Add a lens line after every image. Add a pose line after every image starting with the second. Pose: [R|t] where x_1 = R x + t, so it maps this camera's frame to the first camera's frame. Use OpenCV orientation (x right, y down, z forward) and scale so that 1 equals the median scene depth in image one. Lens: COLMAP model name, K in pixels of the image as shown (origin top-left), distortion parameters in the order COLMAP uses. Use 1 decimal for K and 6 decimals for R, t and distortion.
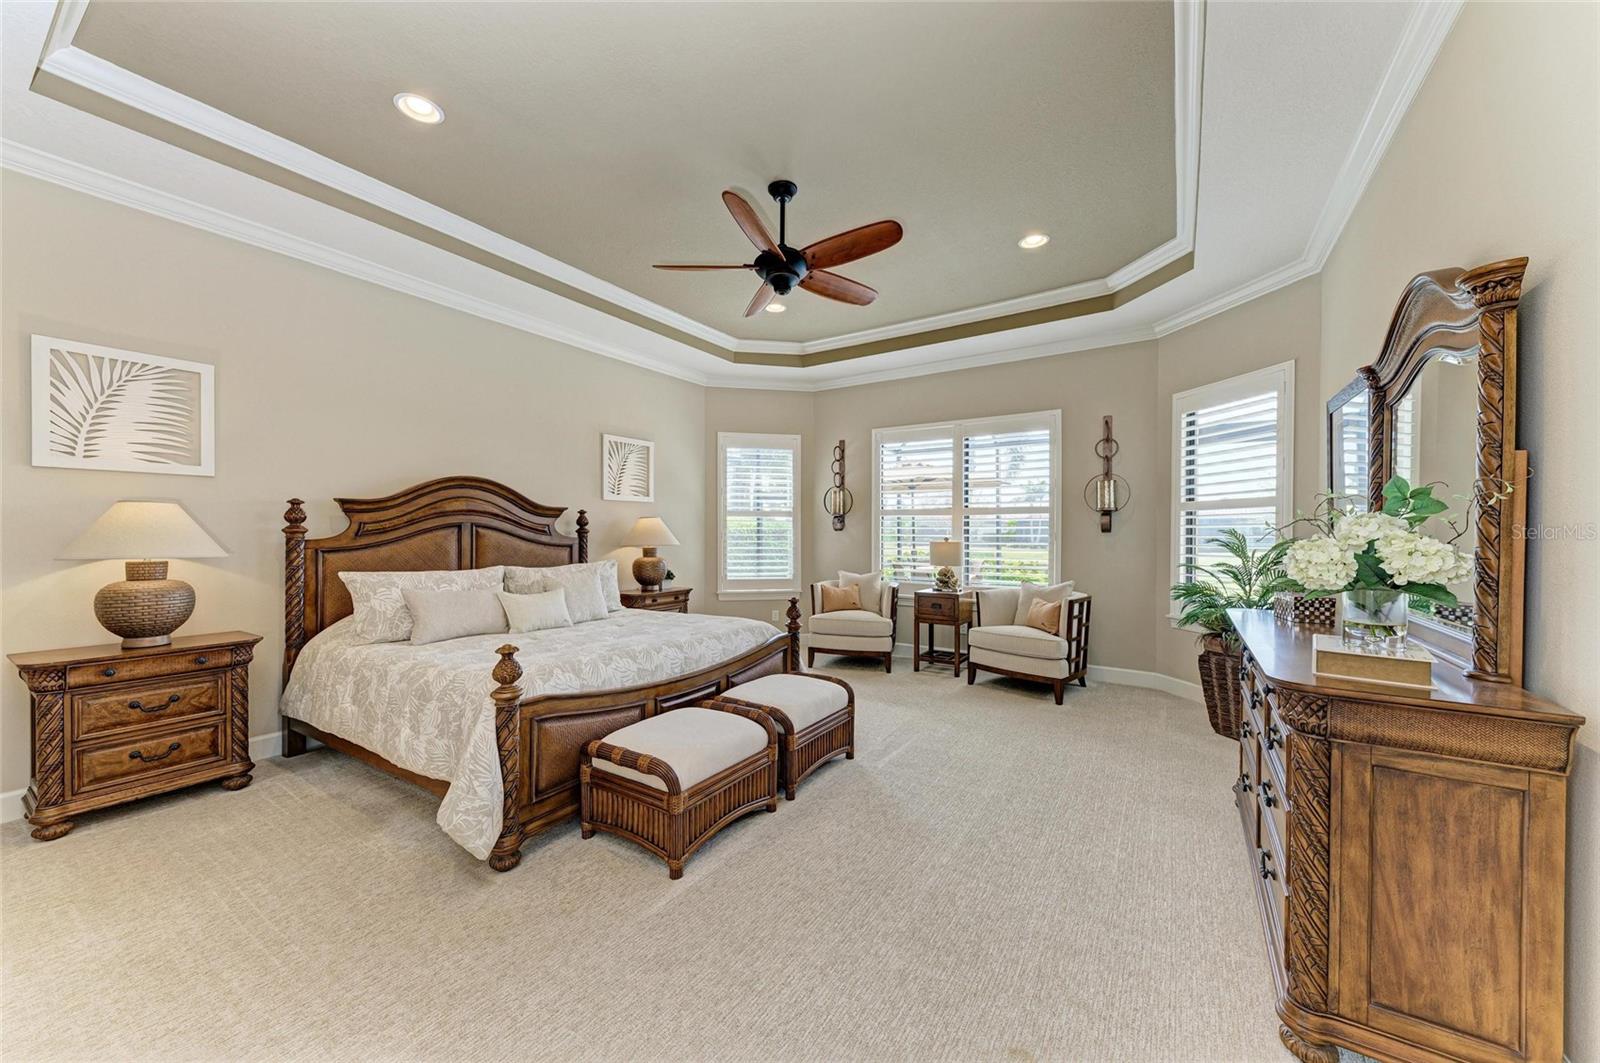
lens RADIAL K [[574.0, 0, 808.3], [0, 574.0, 533.4], [0, 0, 1]] dist [0.008579, -0.000066]
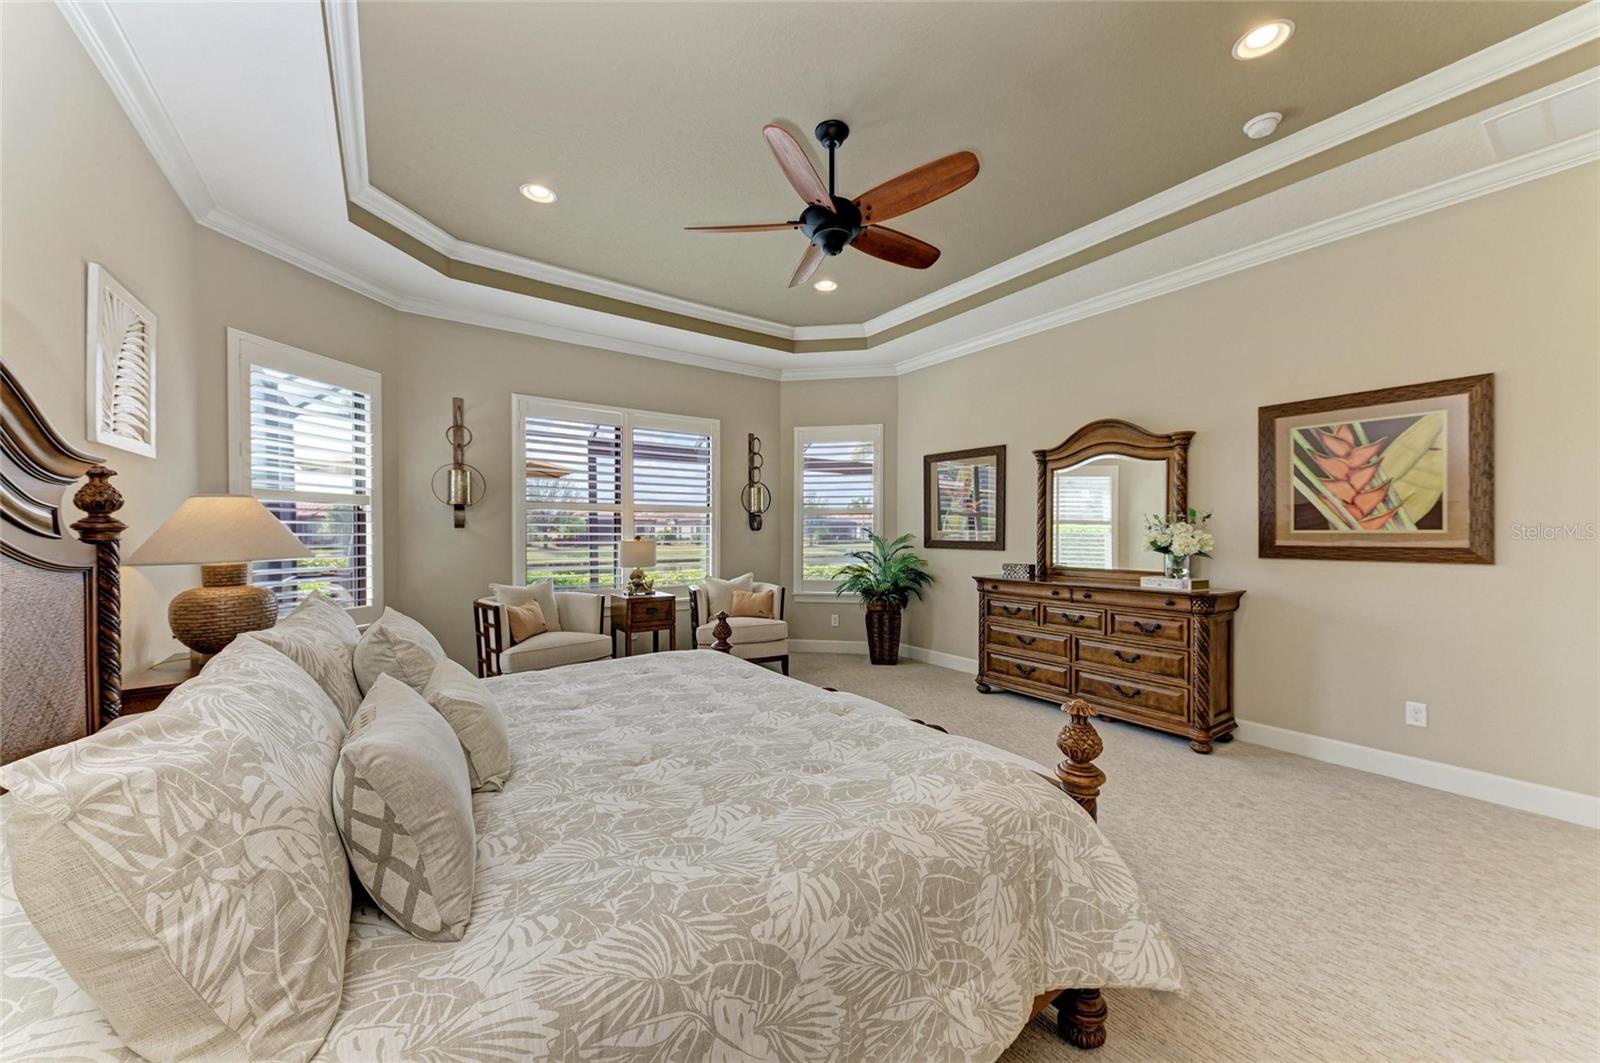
lens RADIAL K [[574.0, 0, 788.7], [0, 574.0, 536.8], [0, 0, 1]] dist [0.008579, -0.000066]
pose [[0.378575, -0.009017, 0.925526, -0.520720], [-0.003483, 0.999932, 0.011166, -0.002492], [-0.925564, -0.007451, 0.378518, 0.435074]]
